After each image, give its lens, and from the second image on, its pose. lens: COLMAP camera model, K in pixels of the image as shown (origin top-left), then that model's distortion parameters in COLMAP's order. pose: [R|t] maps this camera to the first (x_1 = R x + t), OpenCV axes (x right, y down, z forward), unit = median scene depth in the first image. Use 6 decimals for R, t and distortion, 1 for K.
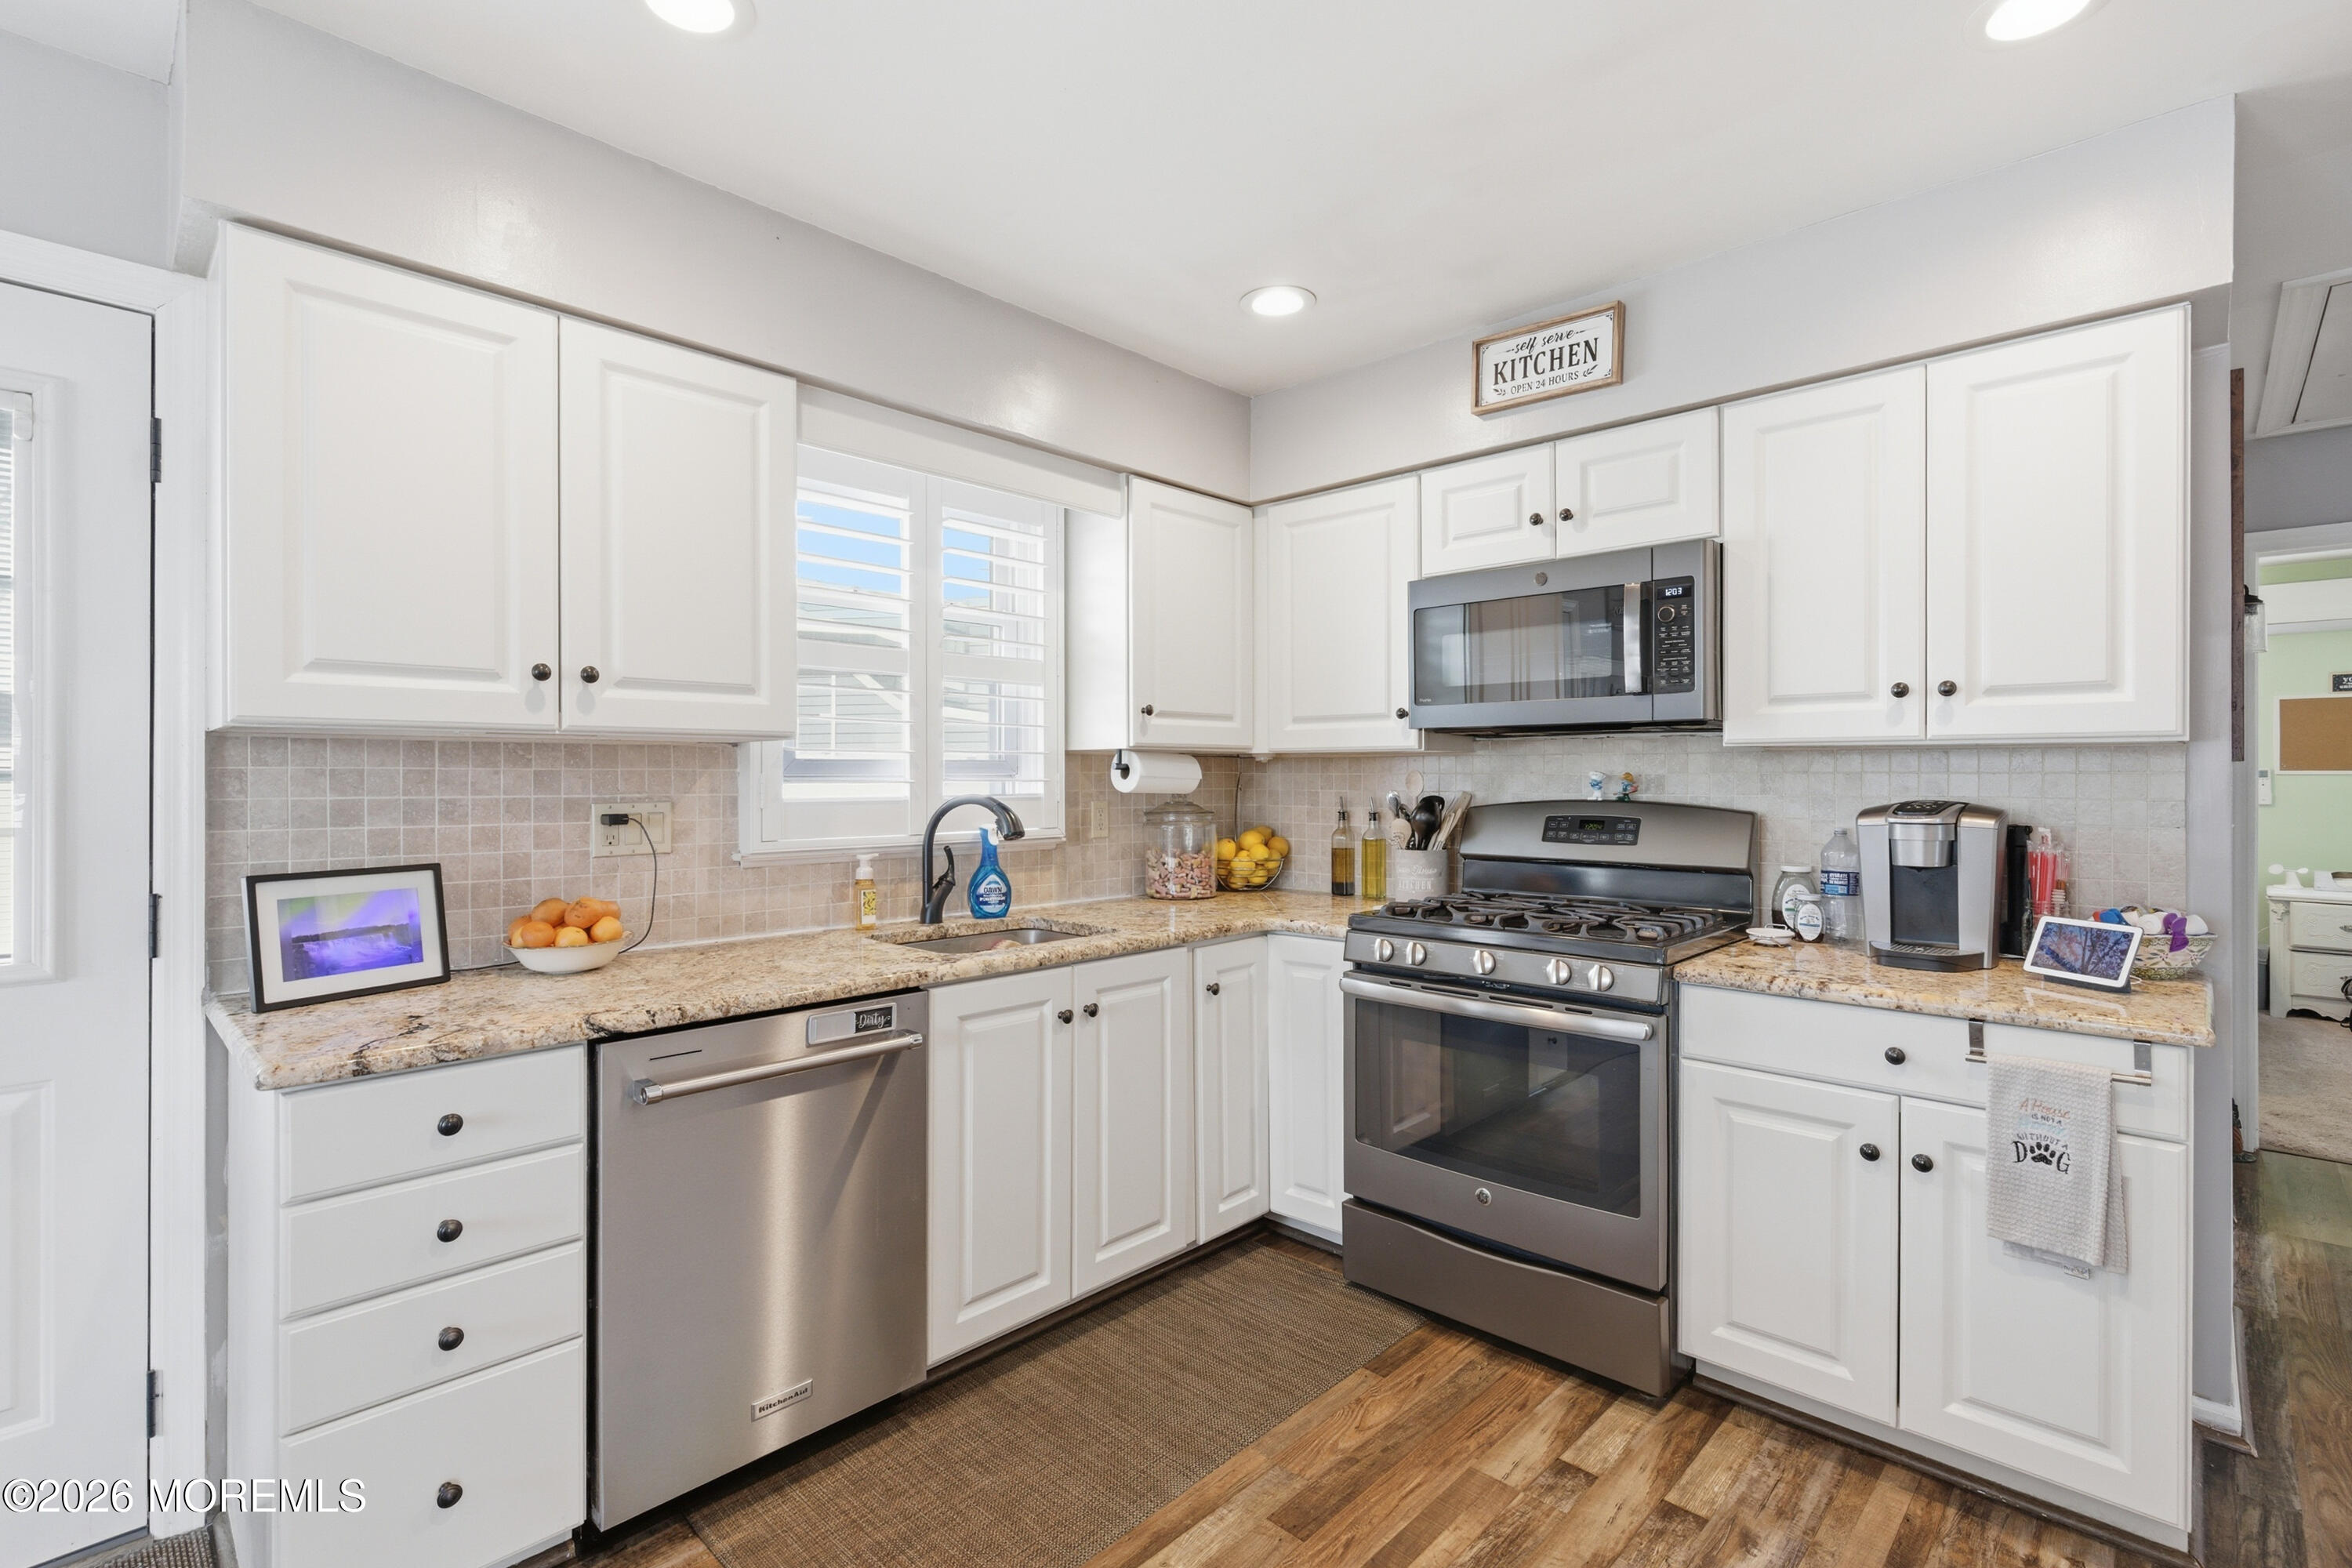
lens RADIAL K [[1079.5, 0, 1174.1], [0, 1079.5, 776.7], [0, 0, 1]] dist [-0.000175, 0.000416]
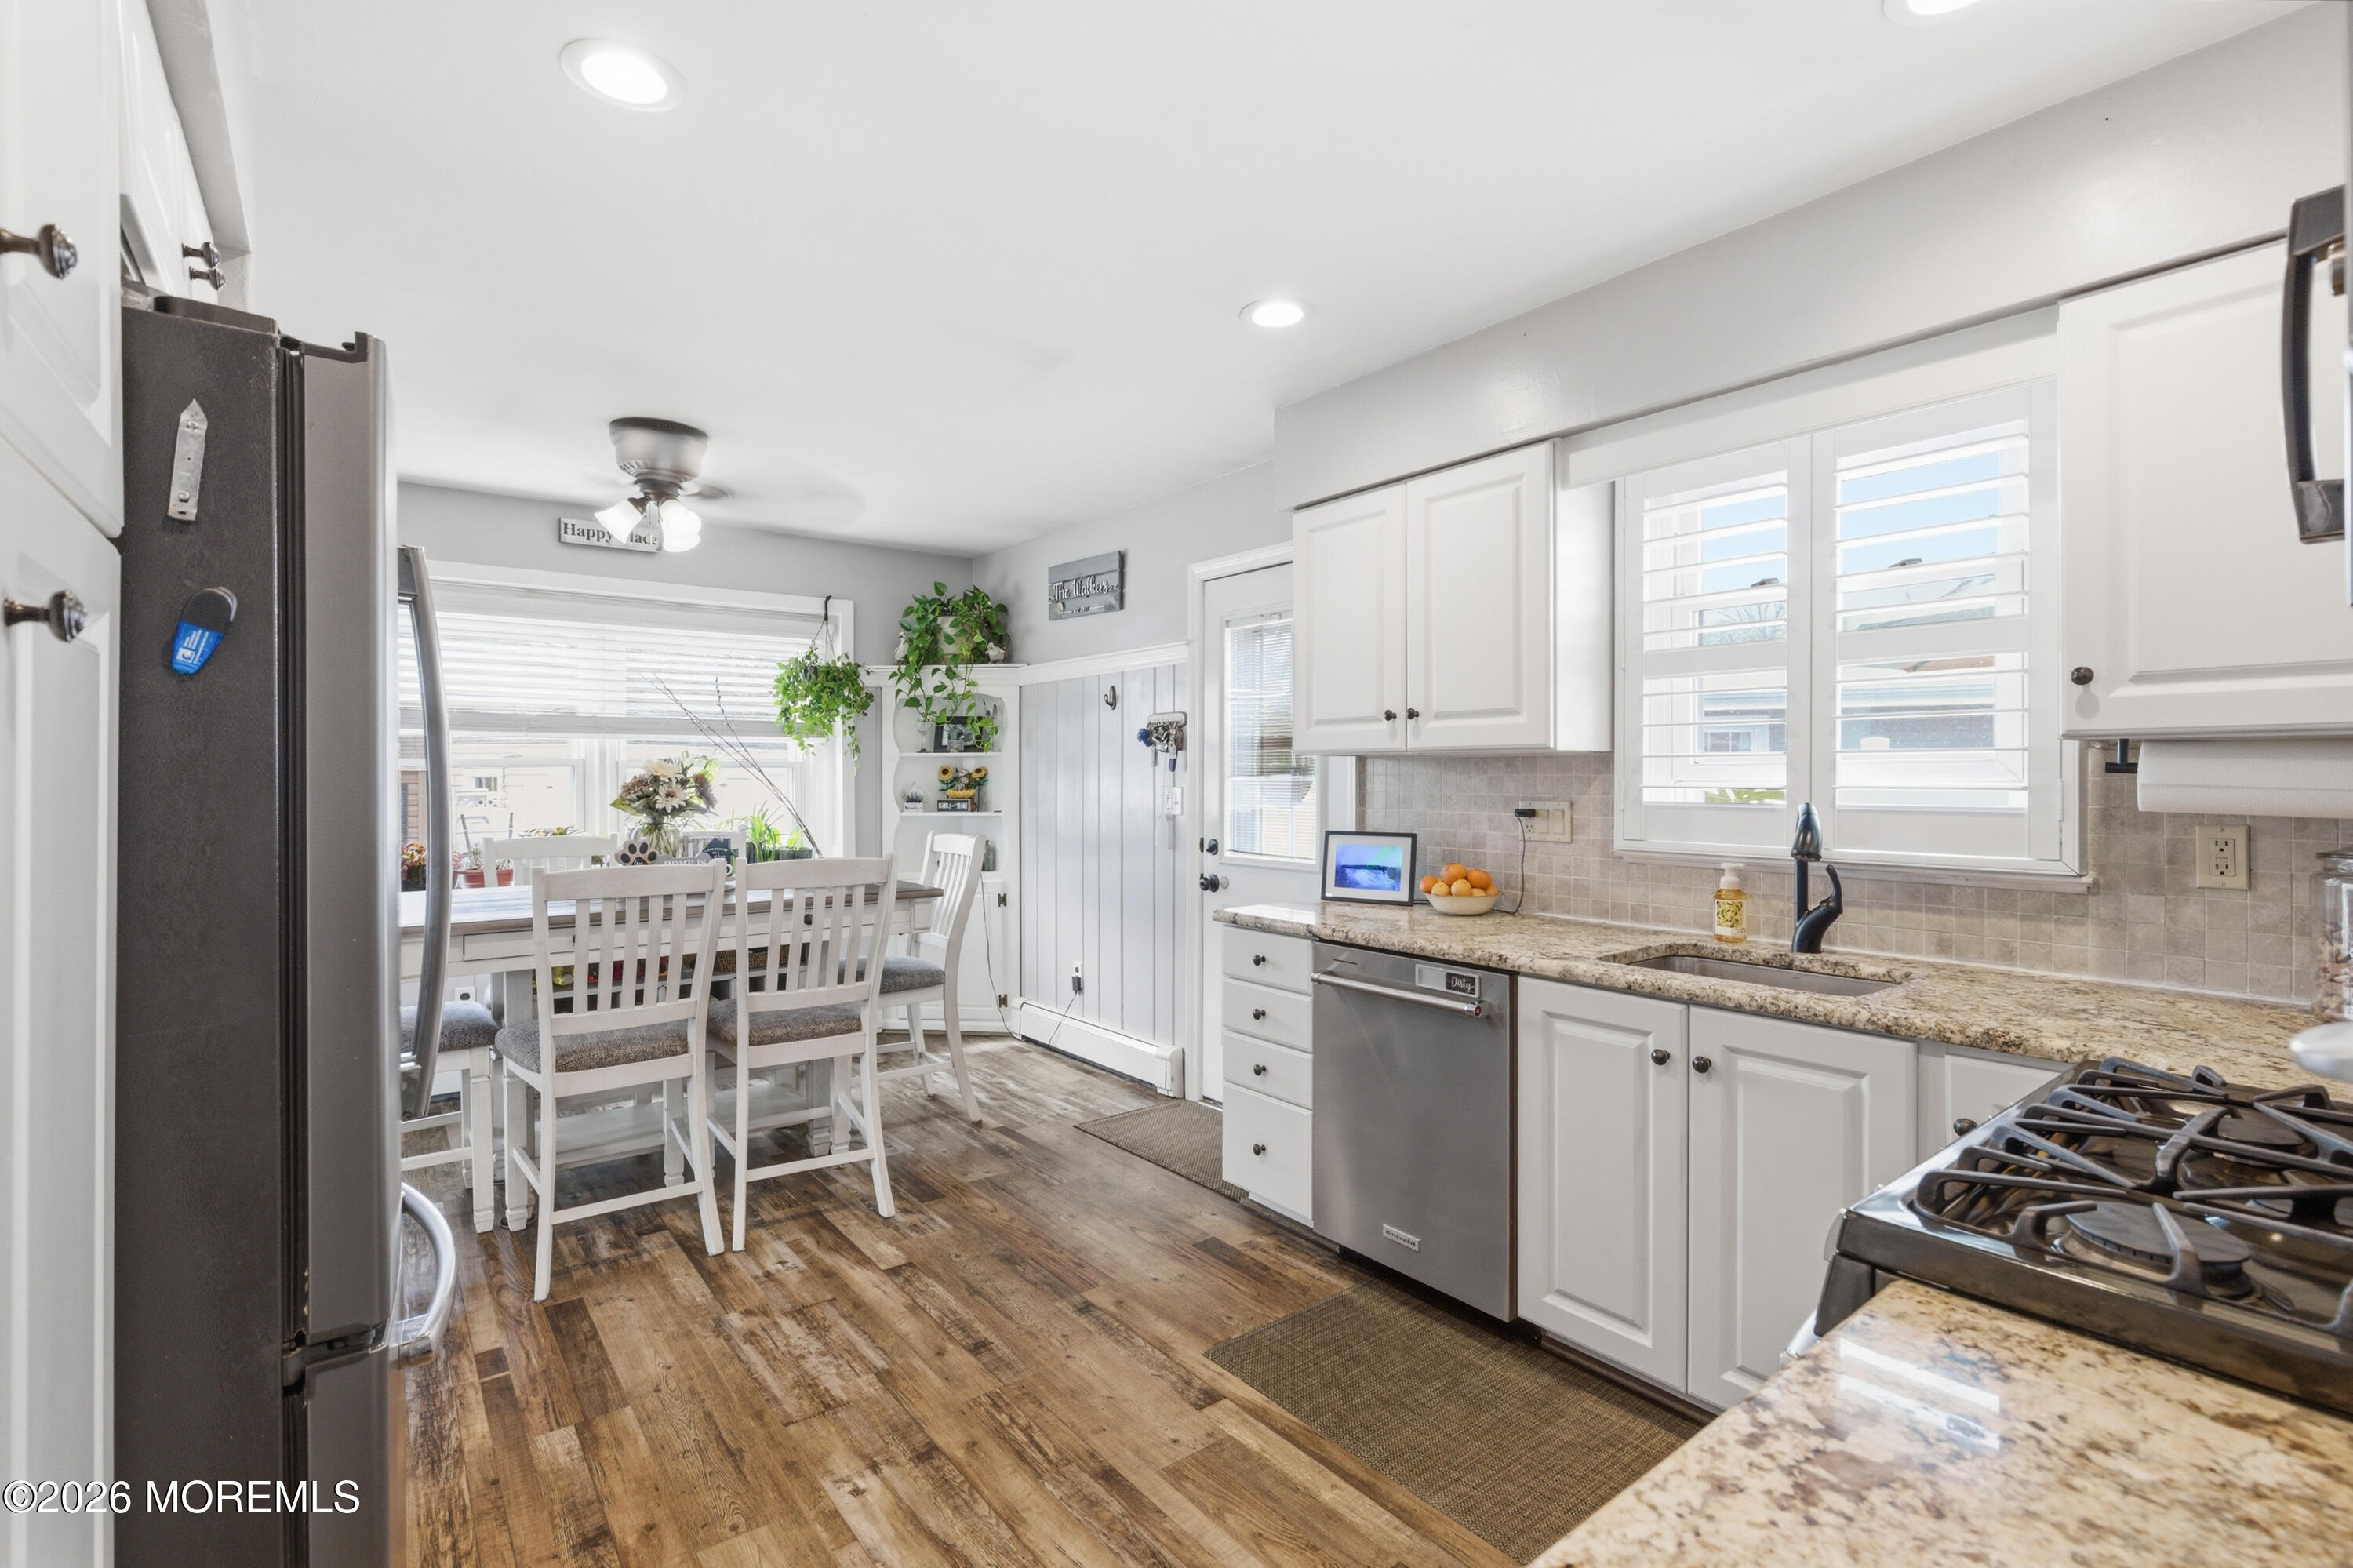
lens RADIAL K [[1074.3, 0, 1176.5], [0, 1074.3, 784.0], [0, 0, 1]] dist [-0.000232, 0.000213]
pose [[-0.144312, 0.010153, -0.989480, 0.771082], [0.002010, 0.999948, 0.009967, -0.009159], [0.989530, -0.000550, -0.144324, 0.691260]]
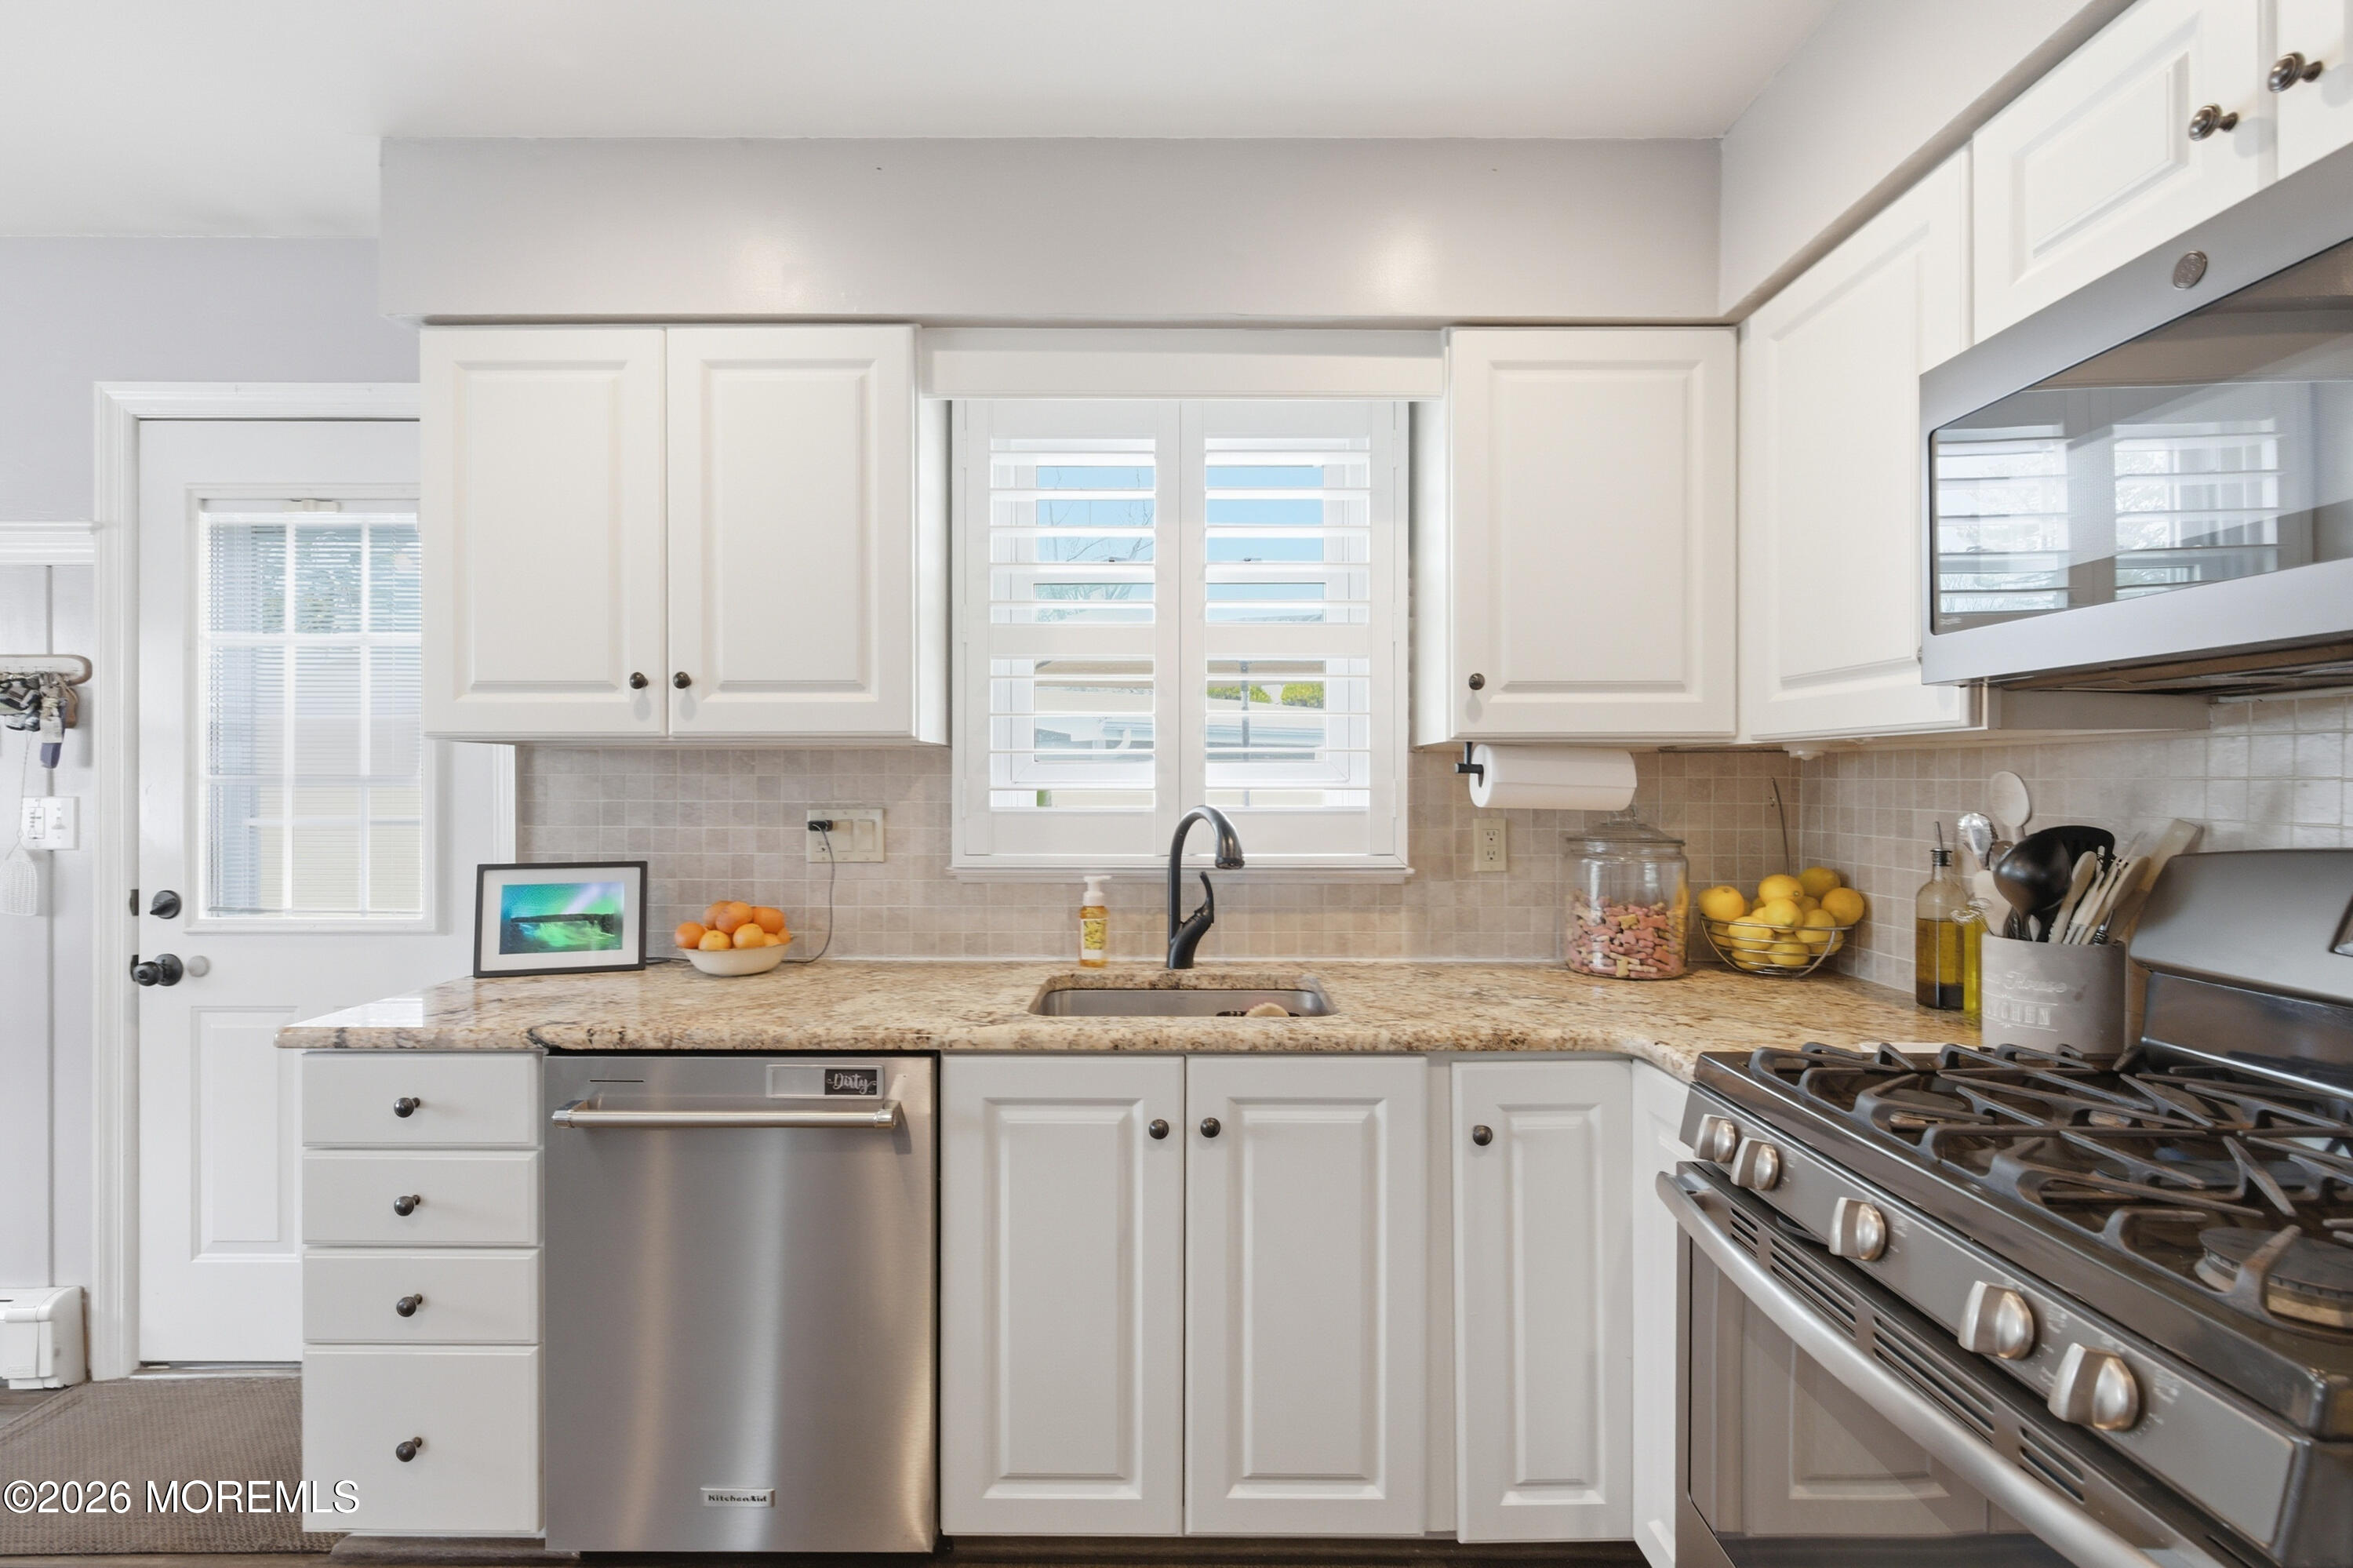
lens RADIAL K [[1089.3, 0, 1174.5], [0, 1089.3, 789.8], [0, 0, 1]] dist [-0.001891, -0.000057]
pose [[0.690742, 0.006883, -0.723068, 0.387571], [-0.001259, 0.999965, 0.008316, -0.001832], [0.723100, -0.004833, 0.690727, 0.491547]]
